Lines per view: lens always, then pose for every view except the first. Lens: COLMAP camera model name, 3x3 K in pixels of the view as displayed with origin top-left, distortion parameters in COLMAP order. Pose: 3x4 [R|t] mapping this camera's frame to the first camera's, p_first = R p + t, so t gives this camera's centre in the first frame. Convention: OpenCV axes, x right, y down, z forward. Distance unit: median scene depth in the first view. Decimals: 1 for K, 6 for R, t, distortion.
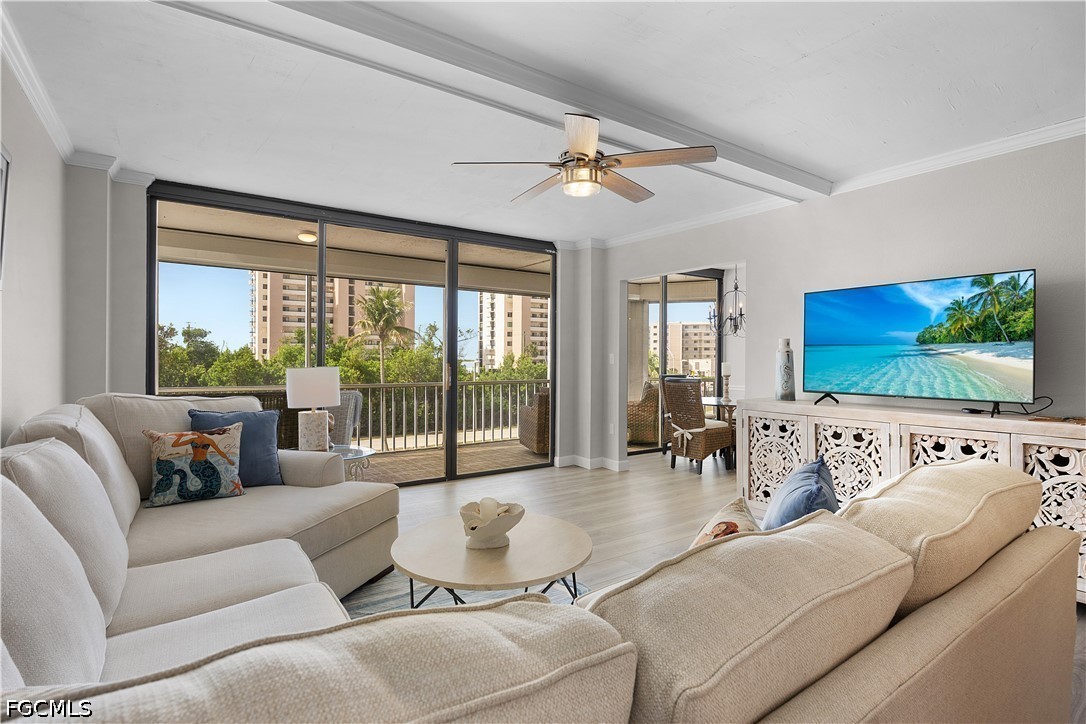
lens RADIAL K [[532.9, 0, 532.7], [0, 532.9, 358.9], [0, 0, 1]] dist [0.003333, 0.000244]
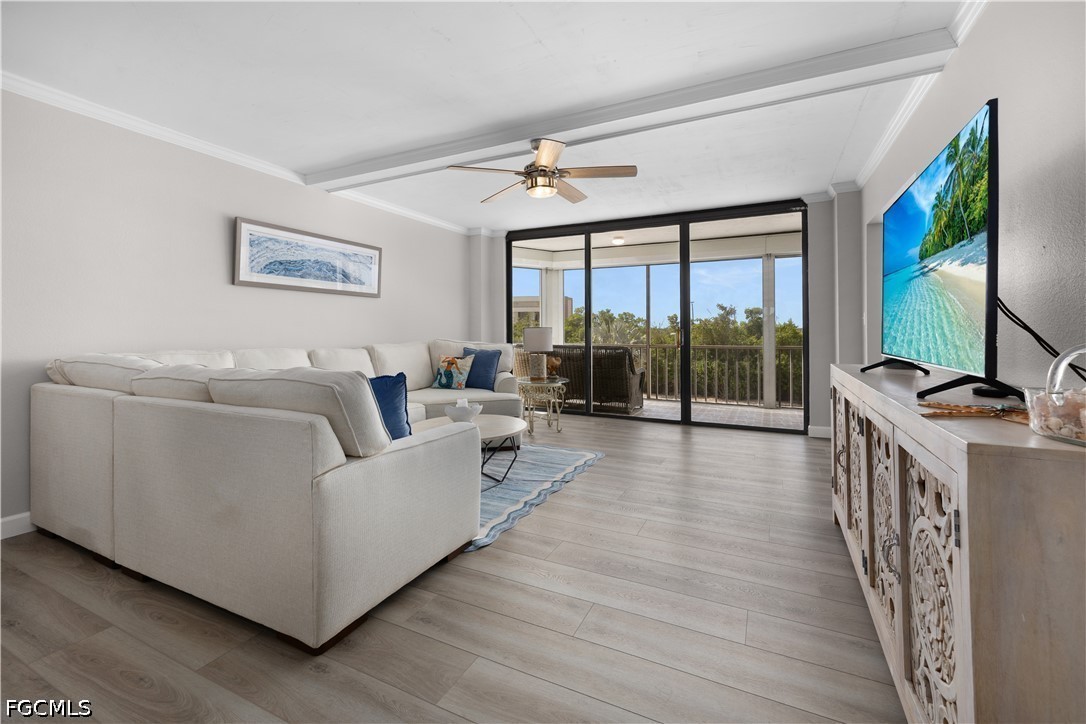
lens RADIAL K [[481.7, 0, 545.2], [0, 481.7, 330.2], [0, 0, 1]] dist [-0.002949, -0.000158]
pose [[0.488613, -0.016169, -0.872351, 0.160475], [0.003407, 0.999856, -0.016624, 0.008526], [0.872494, 0.005151, 0.488598, 0.052300]]
